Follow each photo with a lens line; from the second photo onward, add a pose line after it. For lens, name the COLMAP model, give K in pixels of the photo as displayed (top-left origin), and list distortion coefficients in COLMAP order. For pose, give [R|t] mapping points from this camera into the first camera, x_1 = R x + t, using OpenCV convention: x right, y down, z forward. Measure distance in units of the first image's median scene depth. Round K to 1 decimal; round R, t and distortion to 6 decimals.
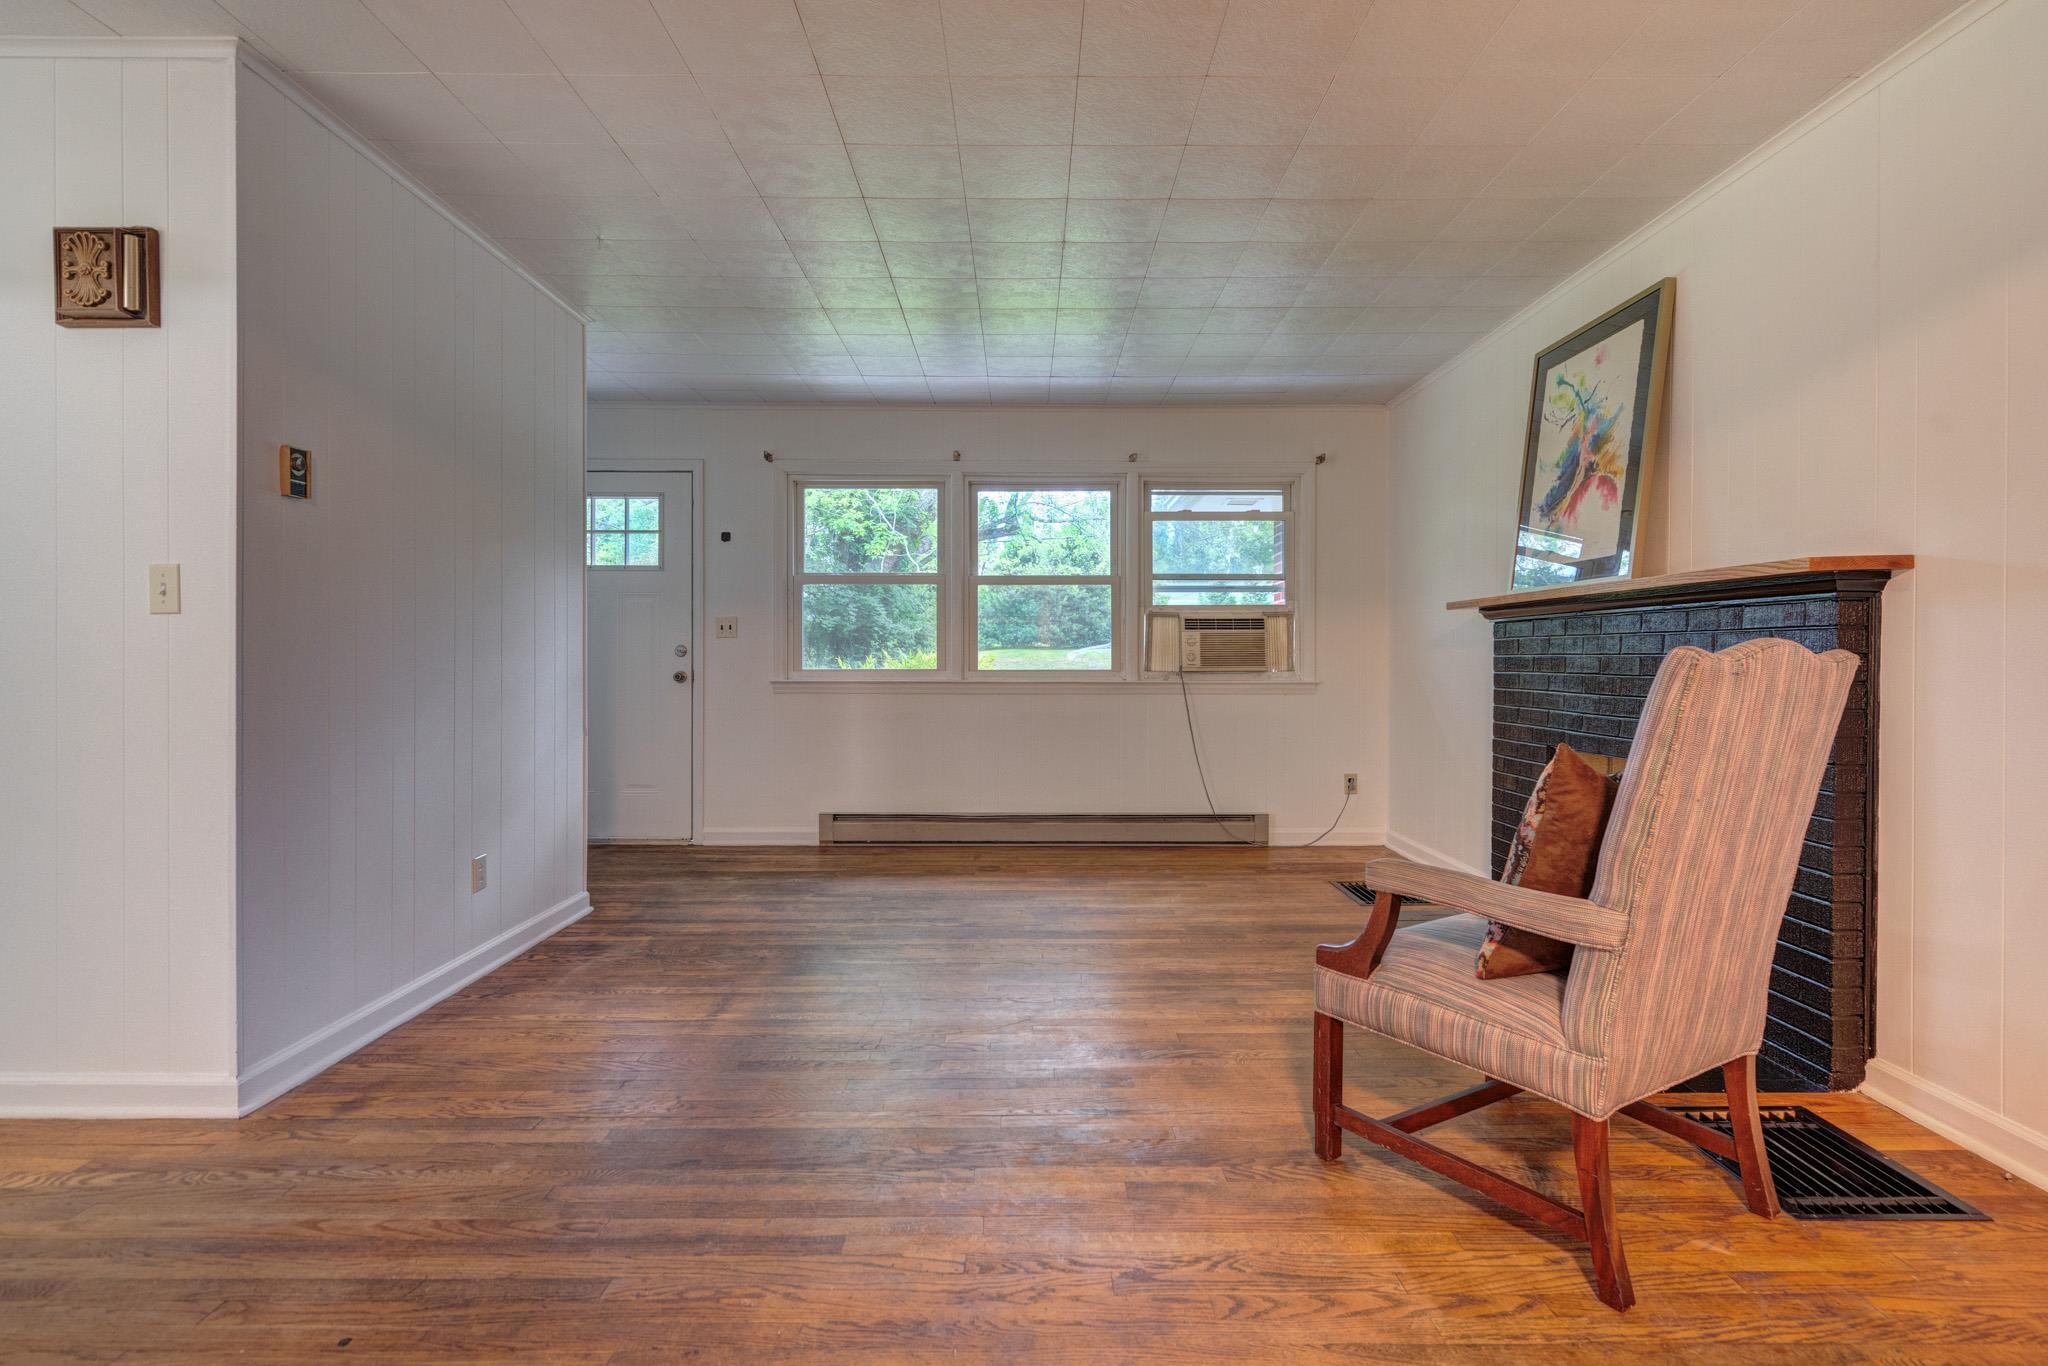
lens RADIAL K [[987.6, 0, 1034.2], [0, 987.6, 654.3], [0, 0, 1]] dist [0.005191, 0.000736]
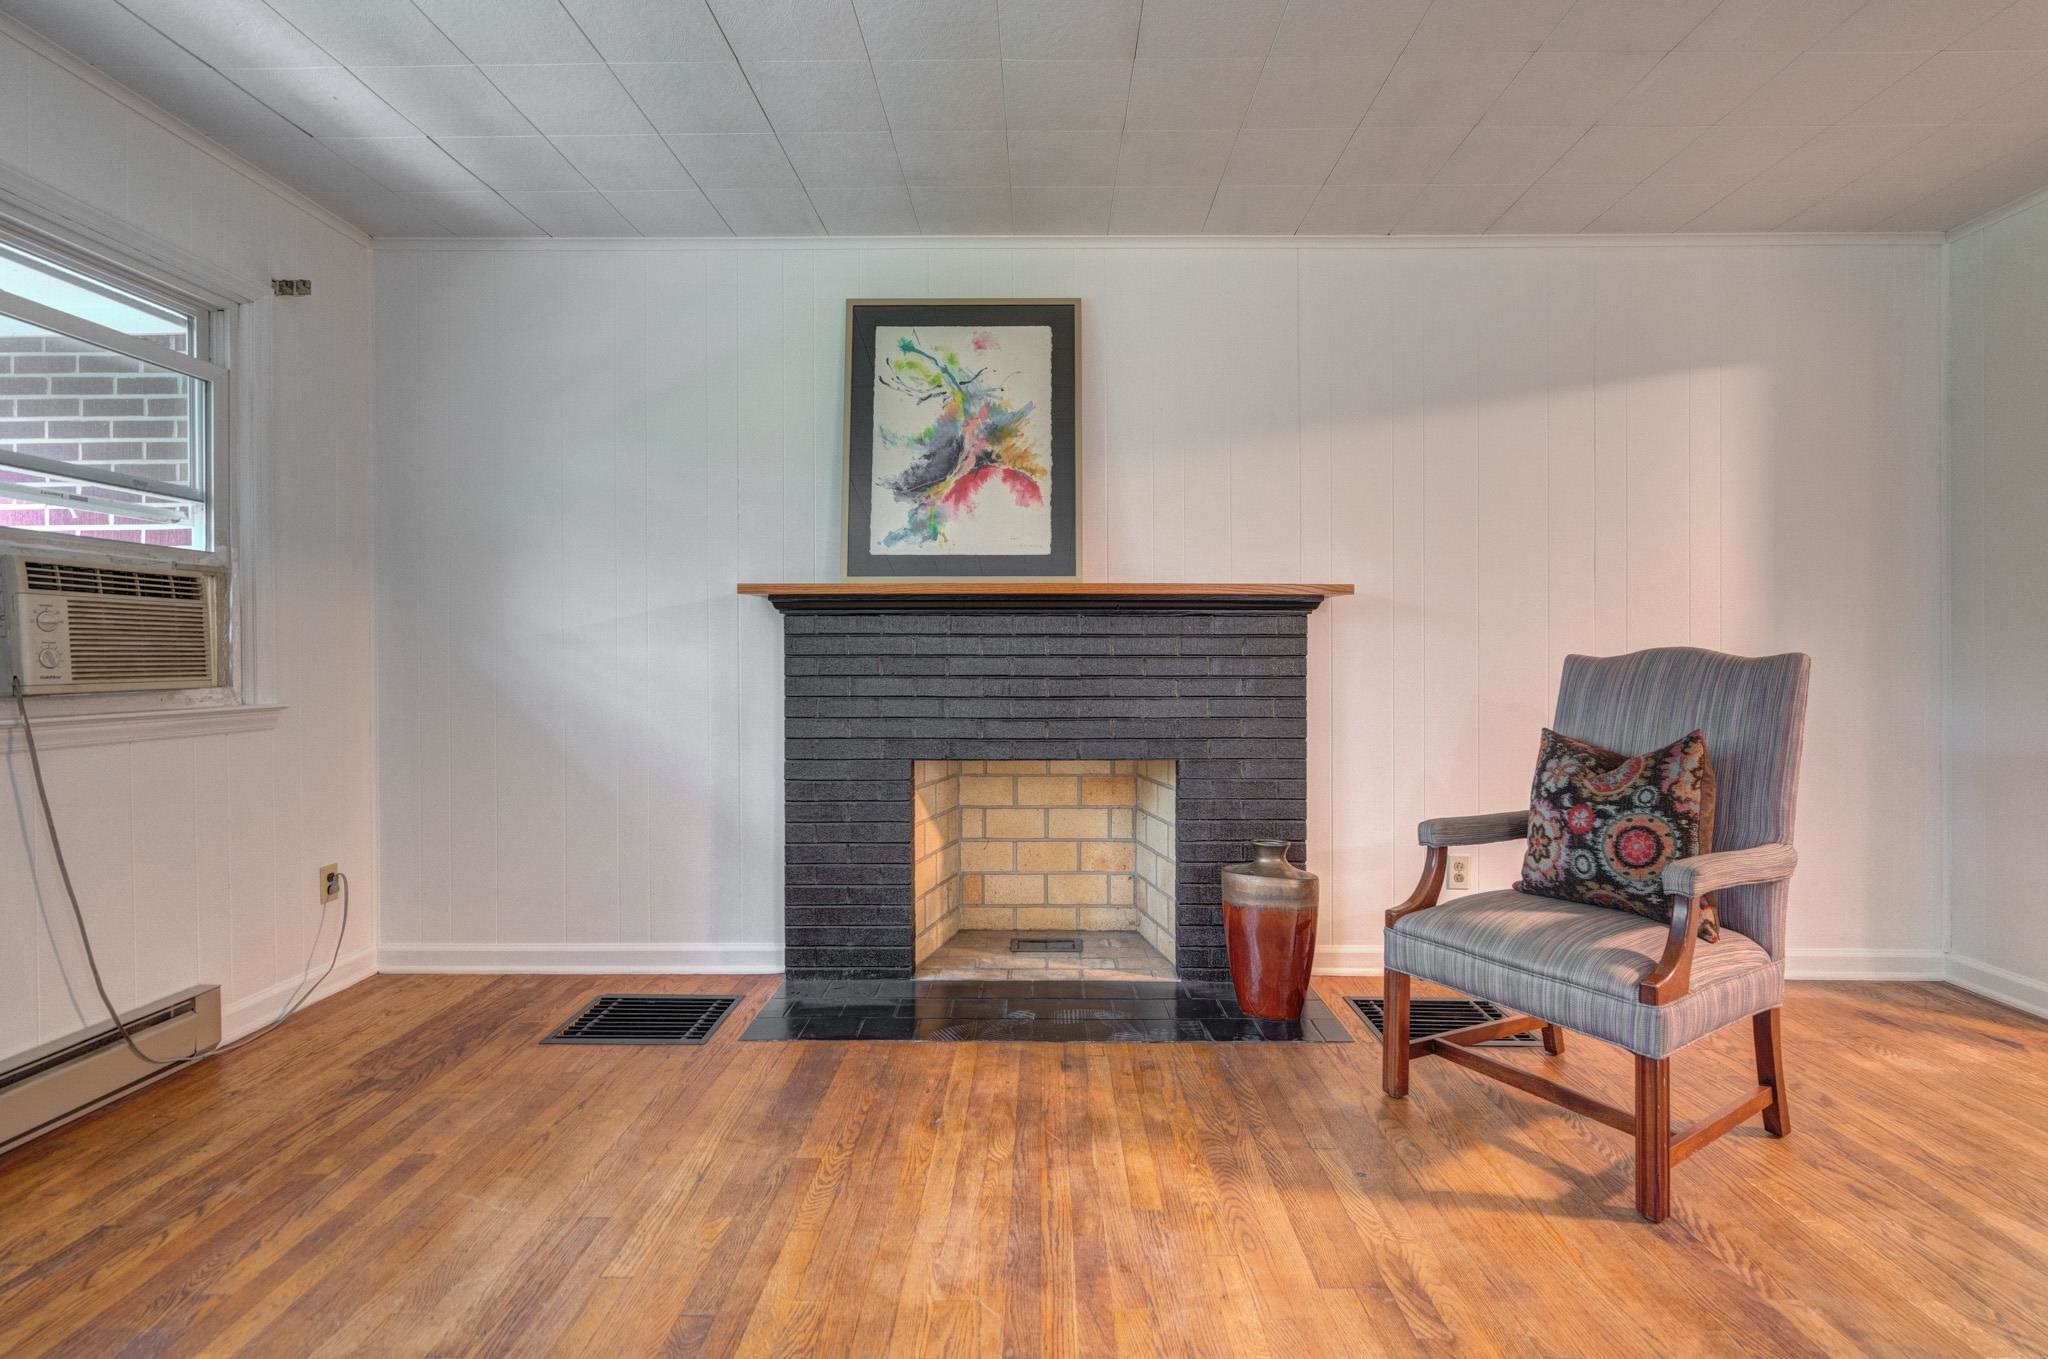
lens RADIAL K [[972.0, 0, 1035.3], [0, 972.0, 660.3], [0, 0, 1]] dist [0.000339, 0.000595]
pose [[0.023015, -0.000524, 0.999735, -0.355103], [-0.002550, 0.999997, 0.000583, 0.003687], [-0.999732, -0.002563, 0.023014, 0.920914]]
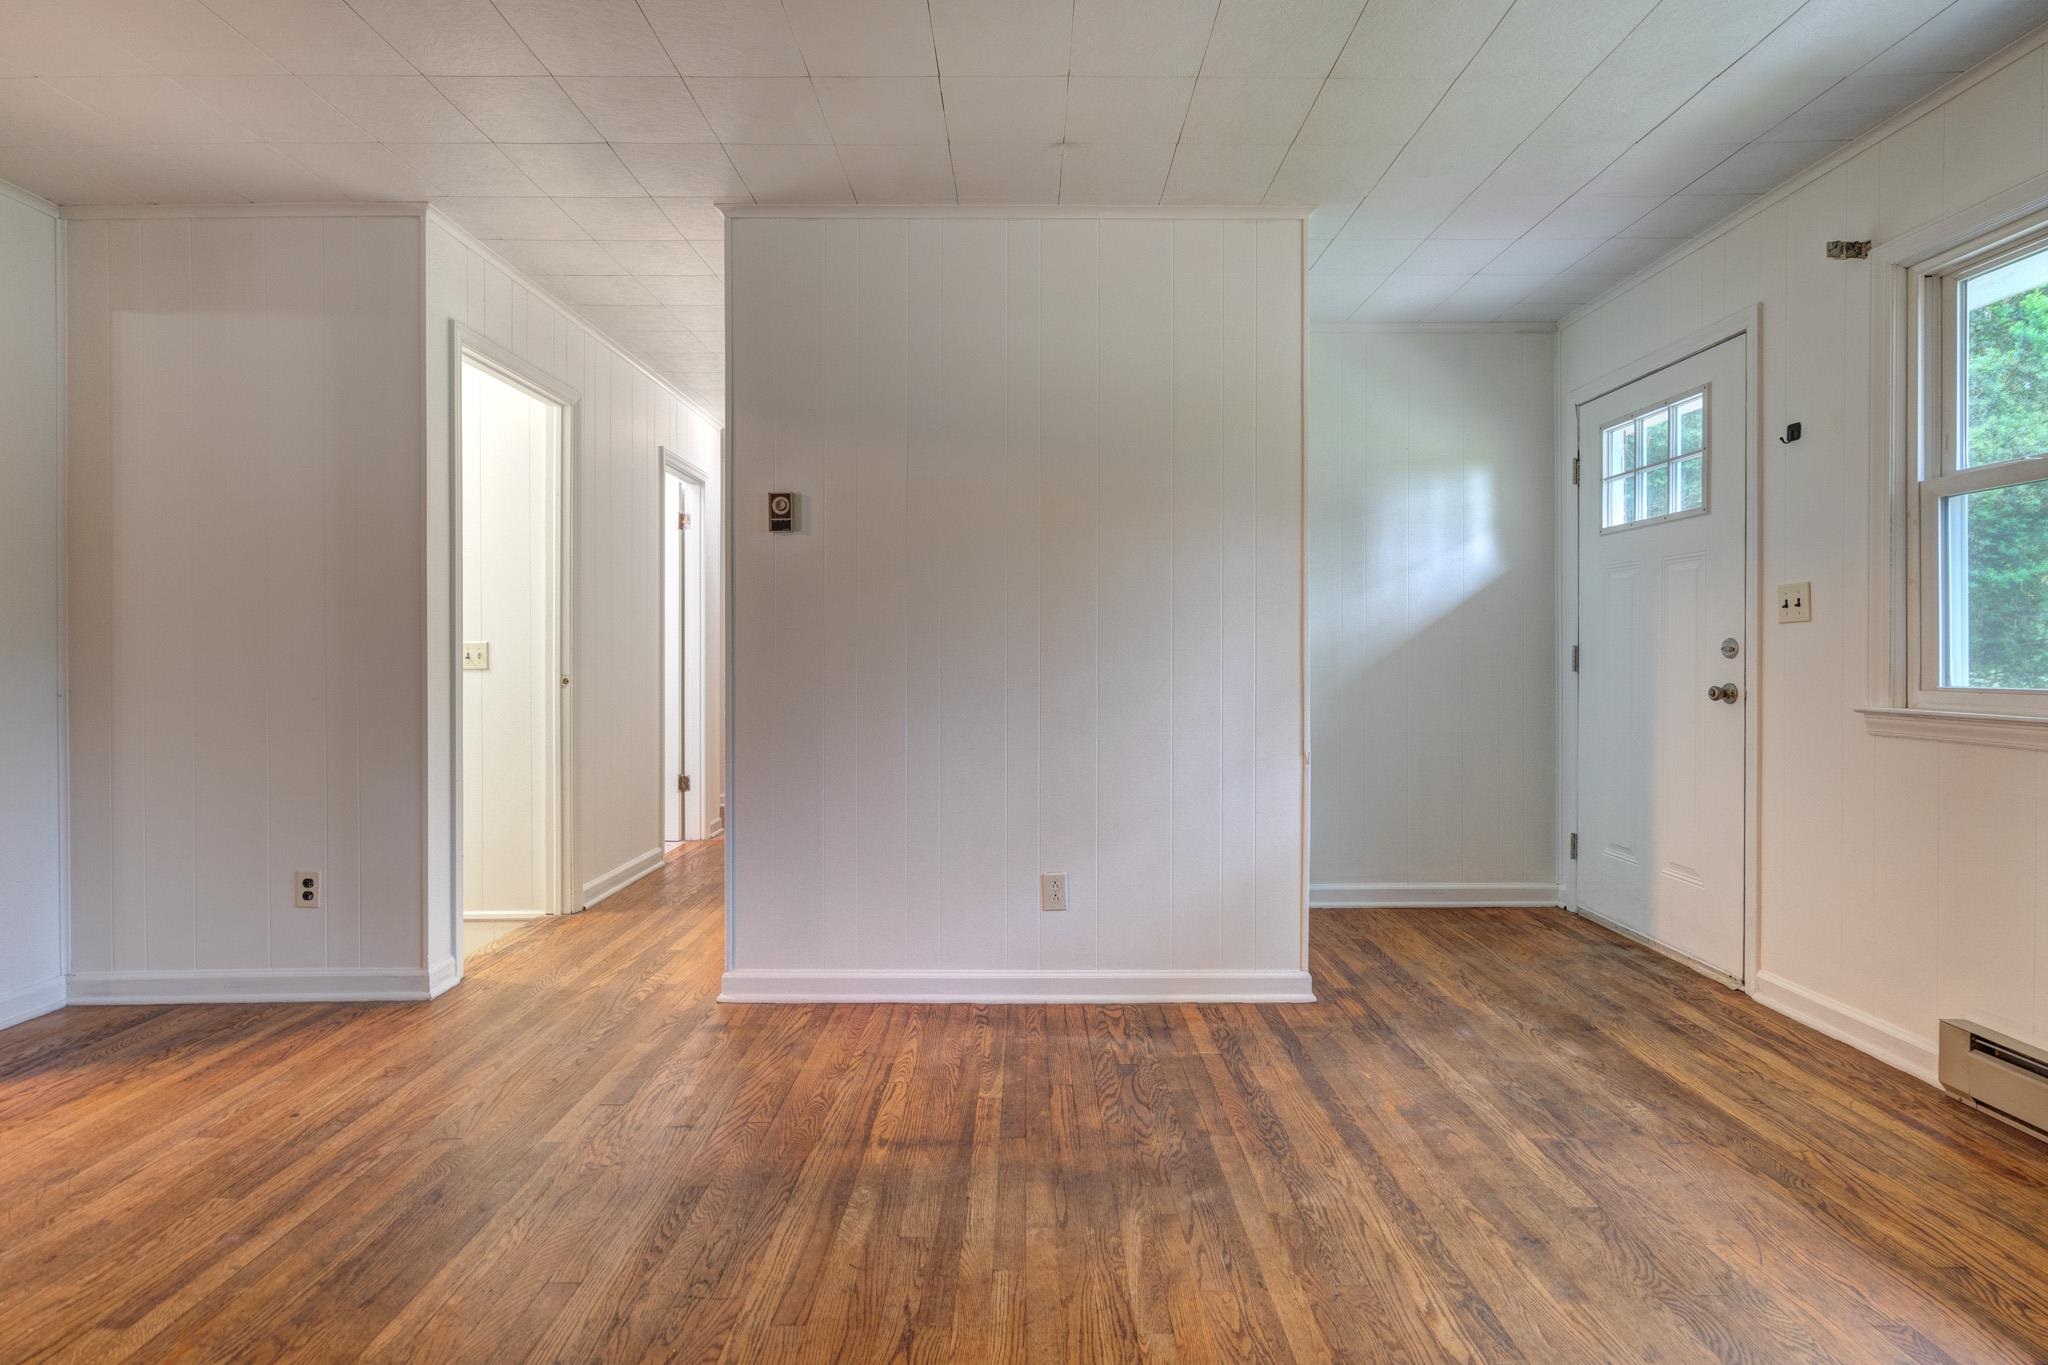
lens RADIAL K [[987.6, 0, 1034.2], [0, 987.6, 653.8], [0, 0, 1]] dist [0.005191, 0.000736]
pose [[-0.011043, -0.004168, -0.999930, 0.347882], [0.002702, 0.999988, -0.004198, 0.001074], [0.999935, -0.002748, -0.011032, 0.931939]]
